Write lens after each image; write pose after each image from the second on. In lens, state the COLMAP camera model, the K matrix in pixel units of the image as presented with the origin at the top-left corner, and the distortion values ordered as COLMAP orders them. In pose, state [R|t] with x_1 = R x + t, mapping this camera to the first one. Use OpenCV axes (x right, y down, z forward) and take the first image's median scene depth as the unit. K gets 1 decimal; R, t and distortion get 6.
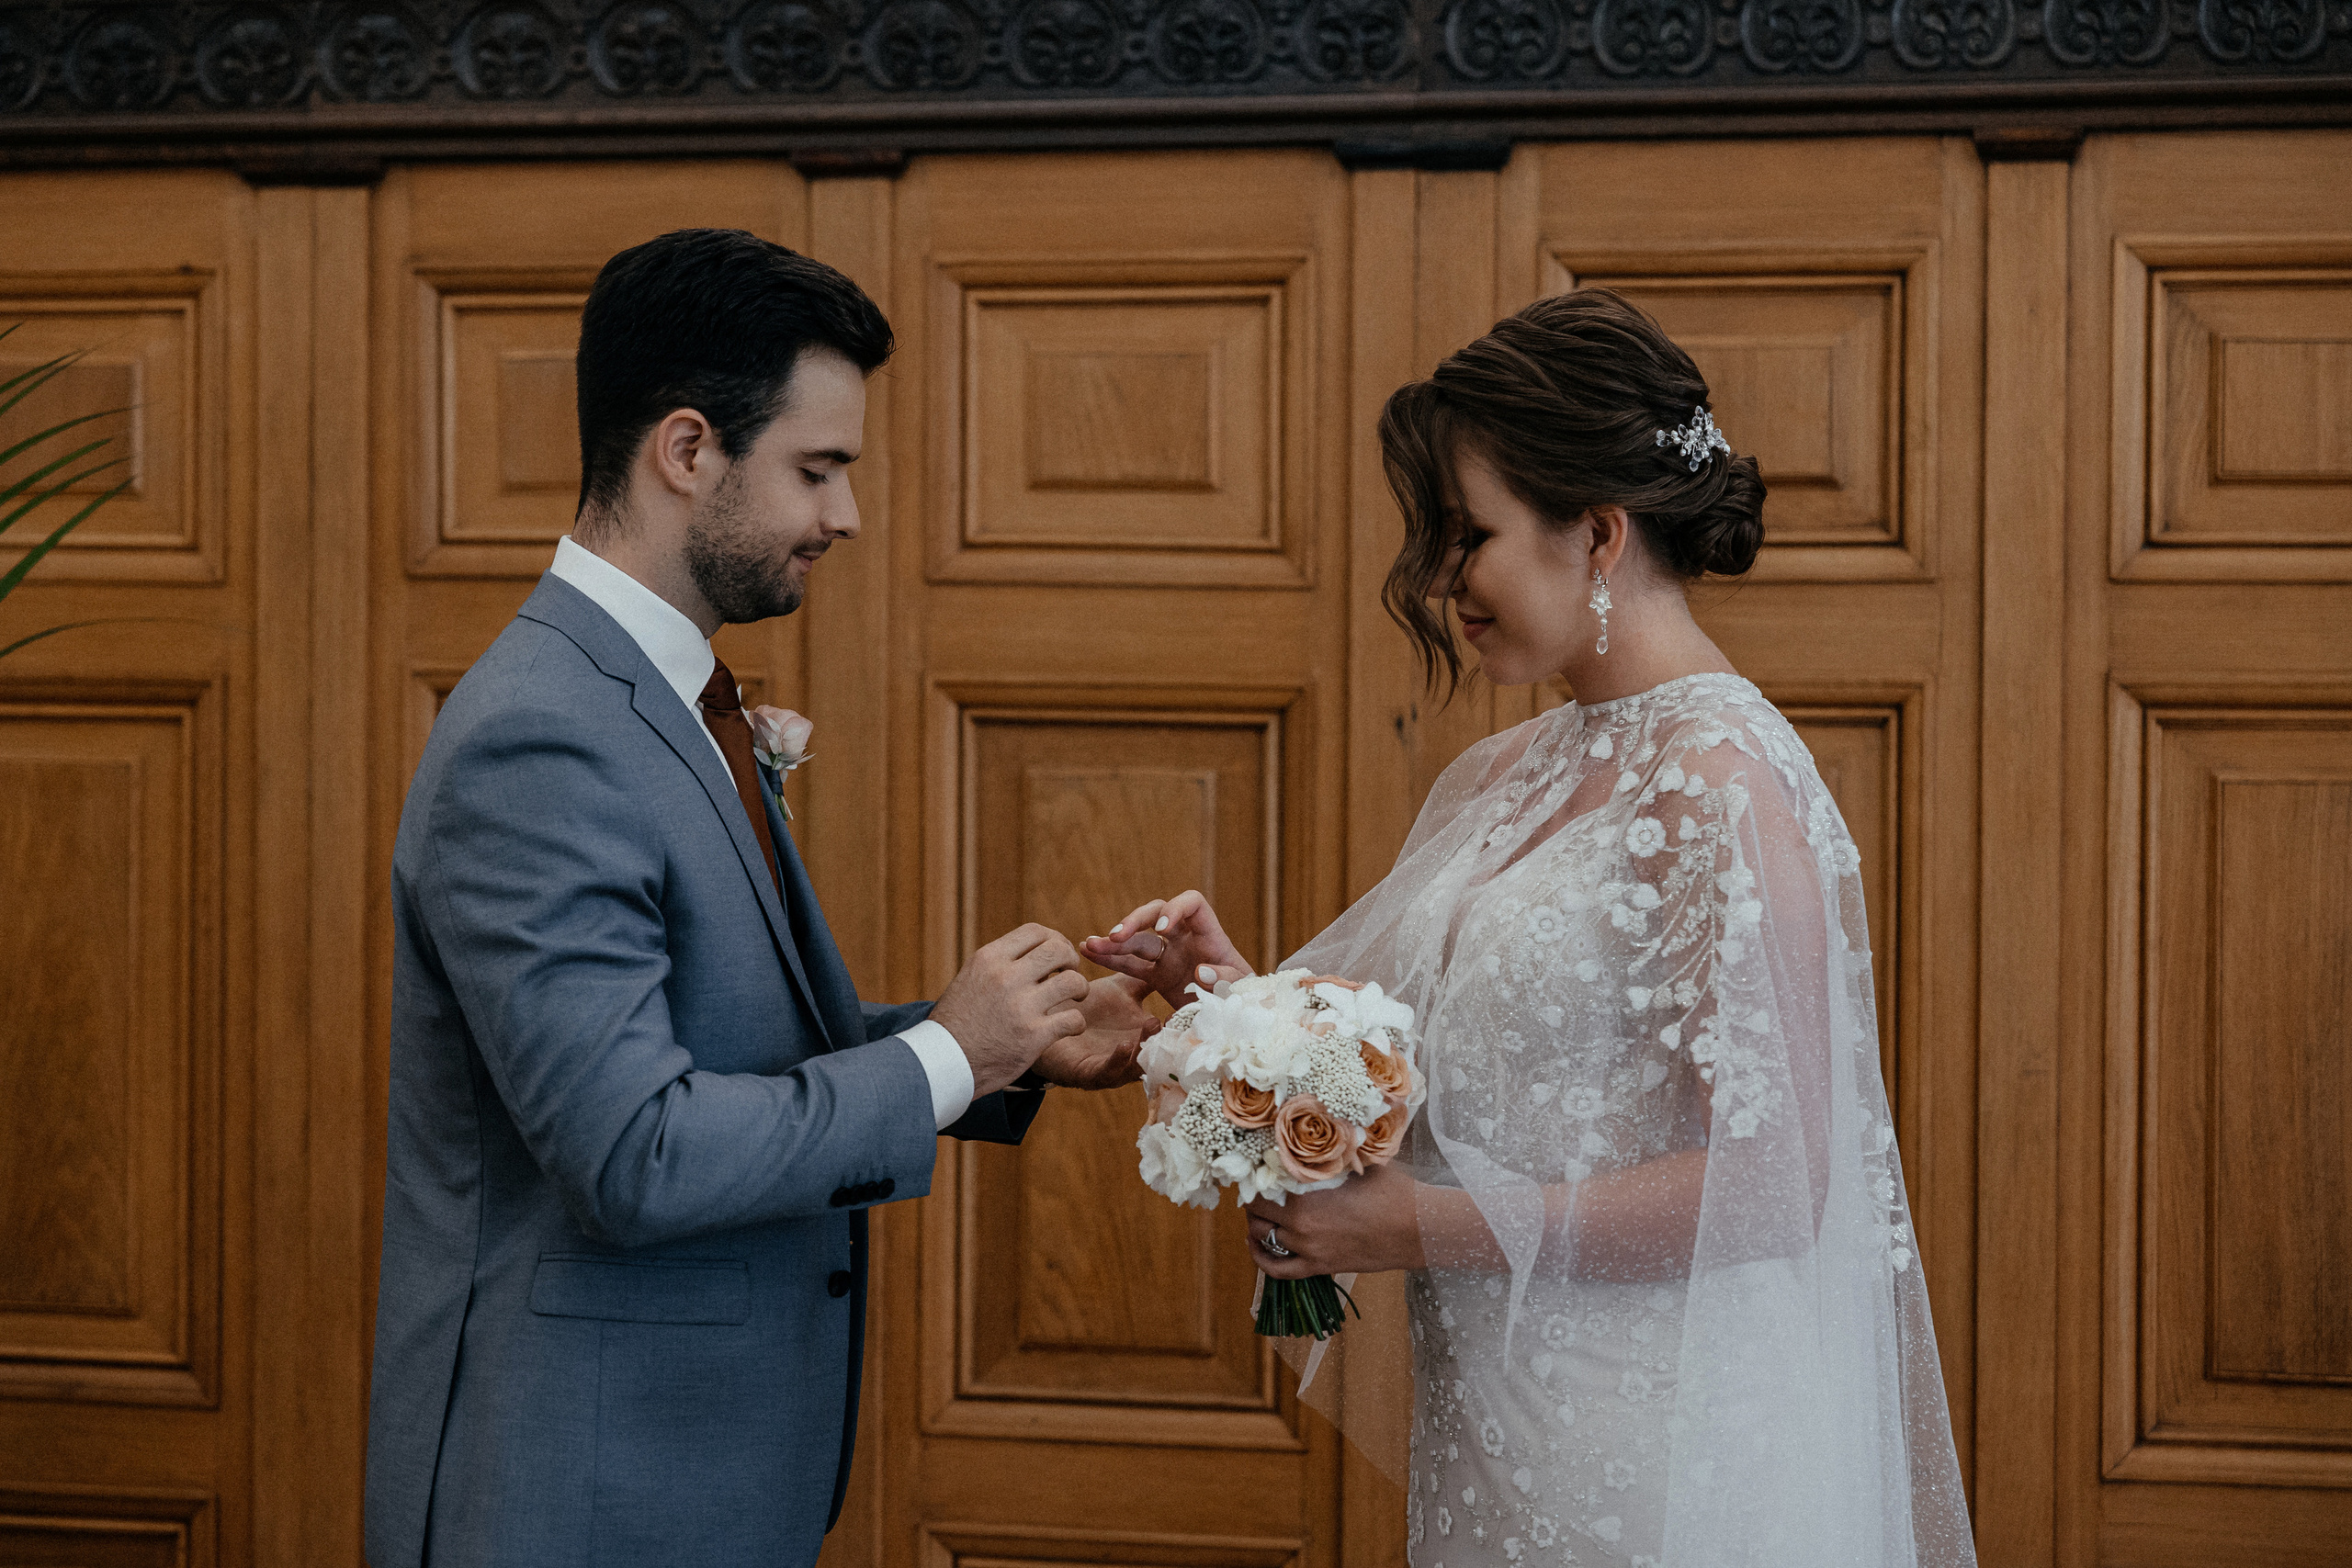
lens RADIAL K [[4856.5, 0, 1175.5], [0, 4856.5, 789.4], [0, 0, 1]] dist [0.132502, 0.000000]
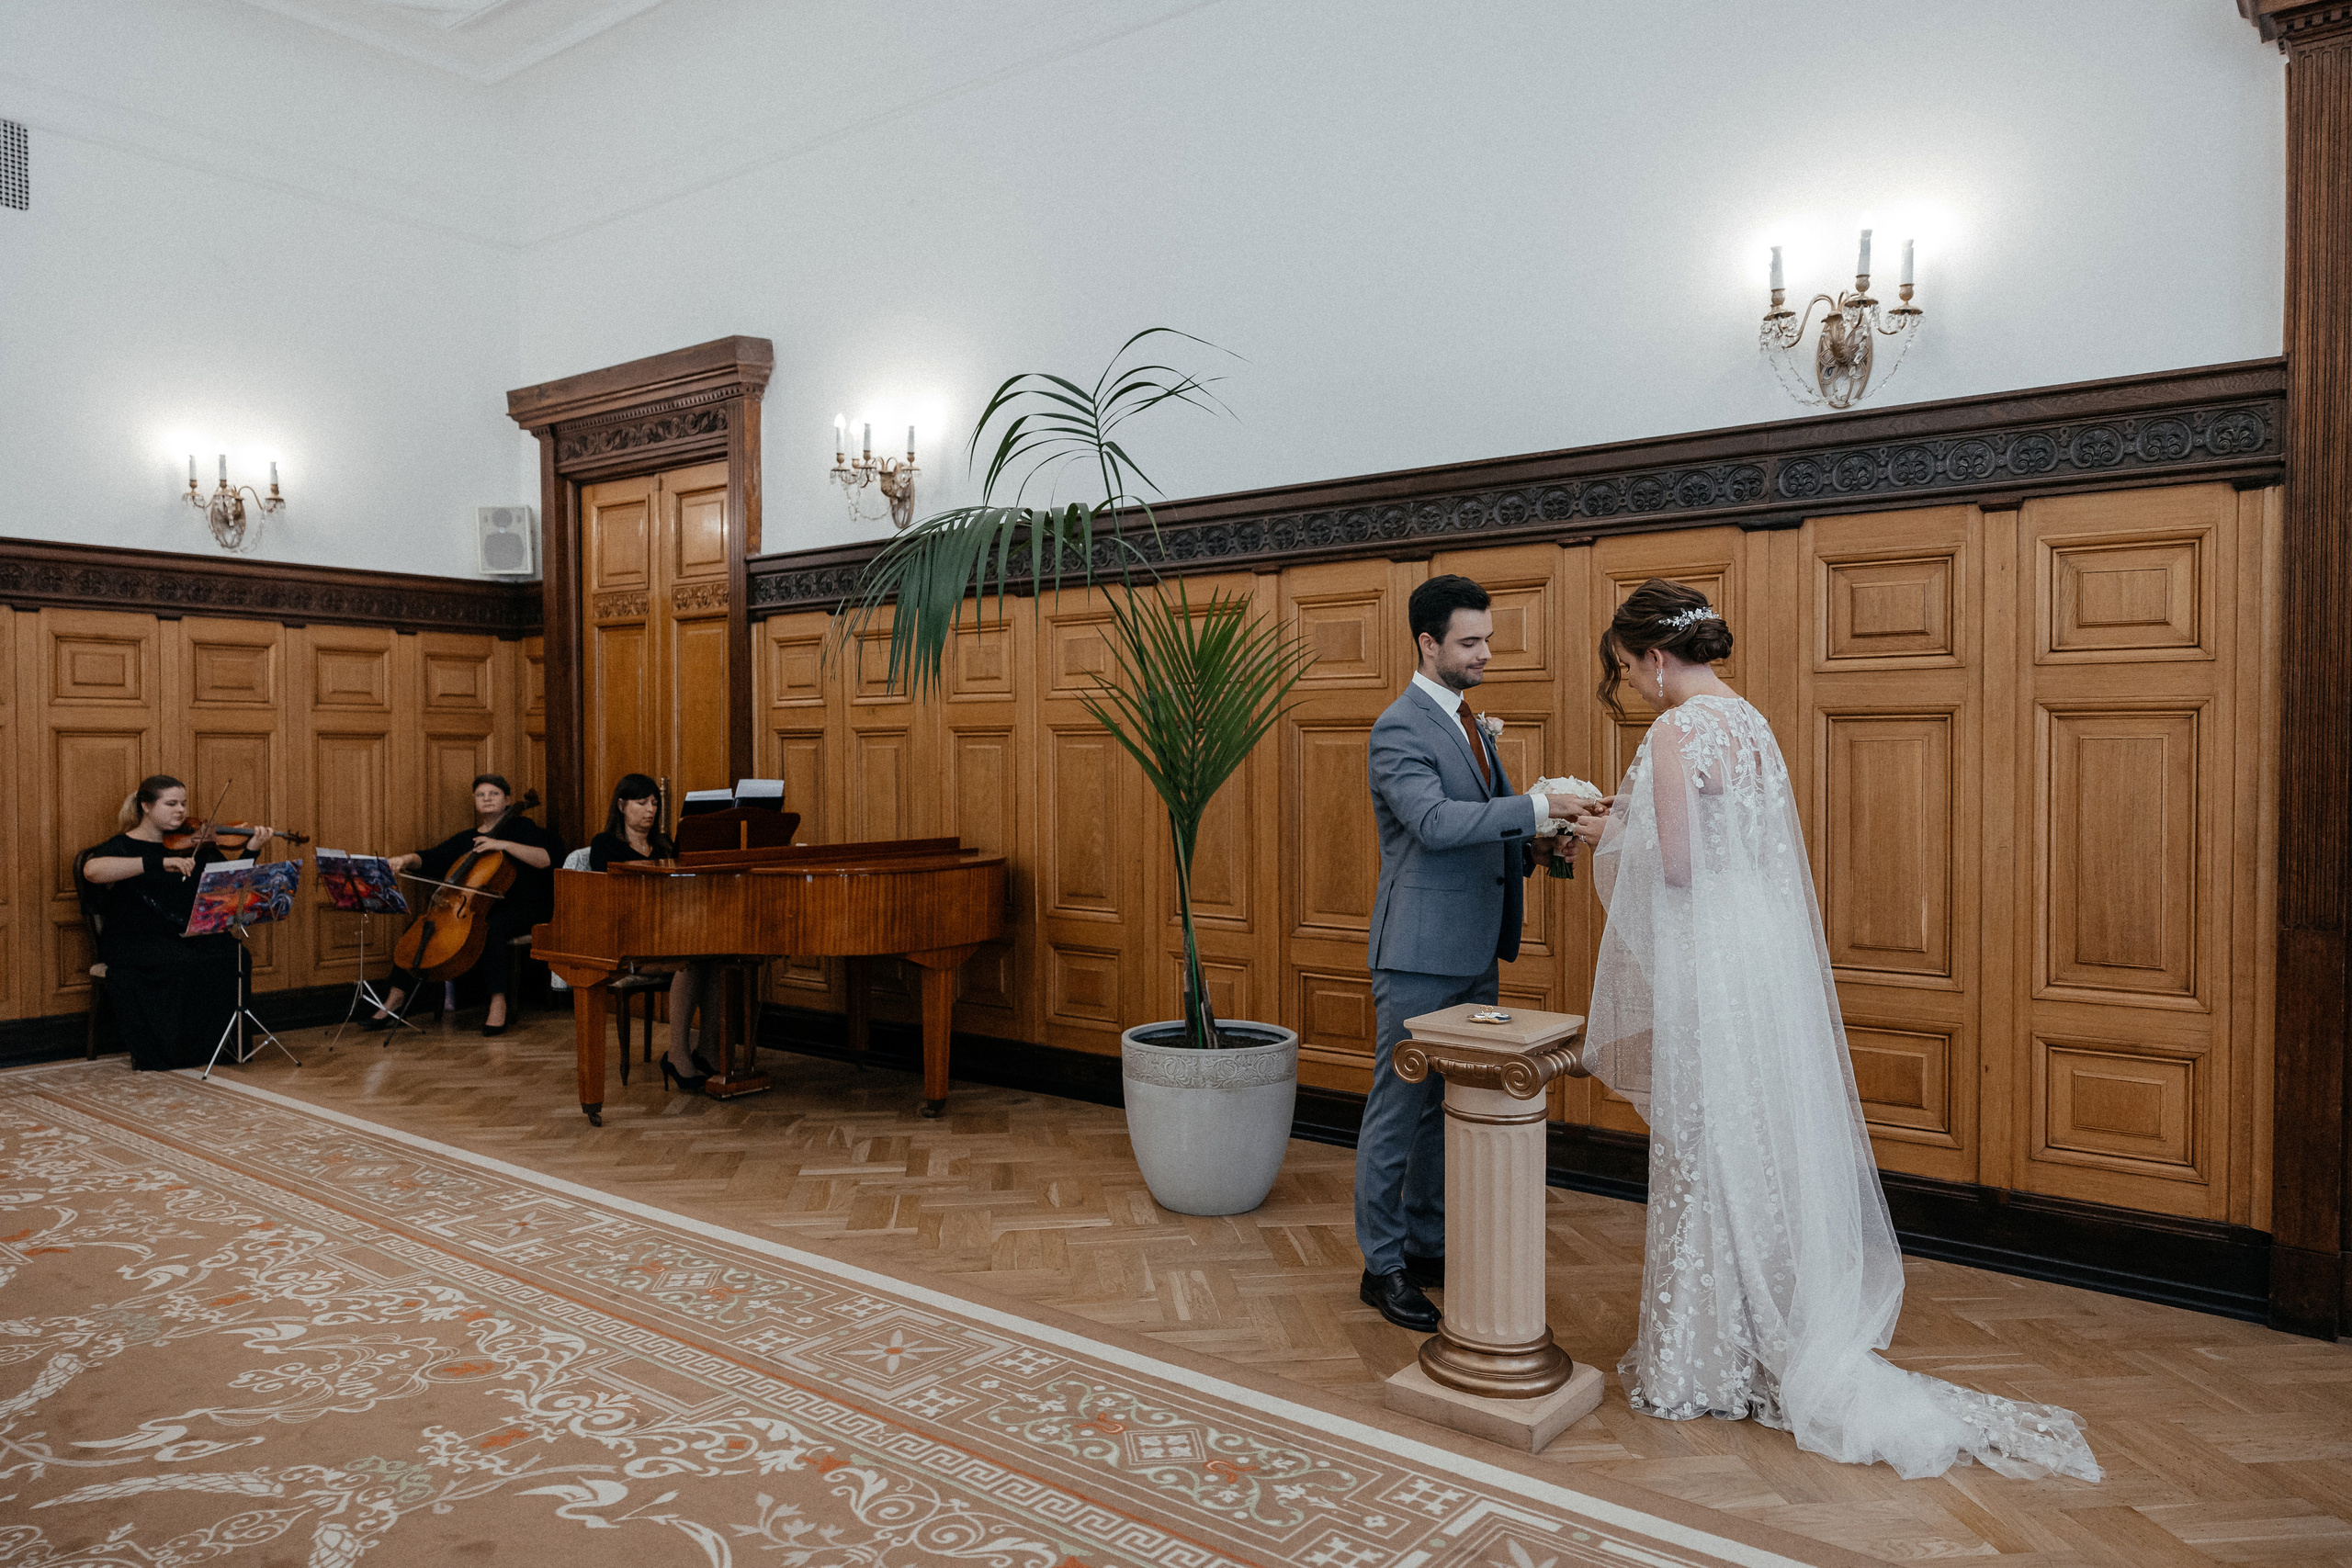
lens RADIAL K [[1673.1, 0, 1175.9], [0, 1673.1, 772.8], [0, 0, 1]] dist [0.057053, -0.024371]
pose [[0.873248, -0.000713, -0.487275, 0.232429], [0.007176, 0.999909, 0.011398, 0.002604], [0.487223, -0.013450, 0.873174, -0.045880]]
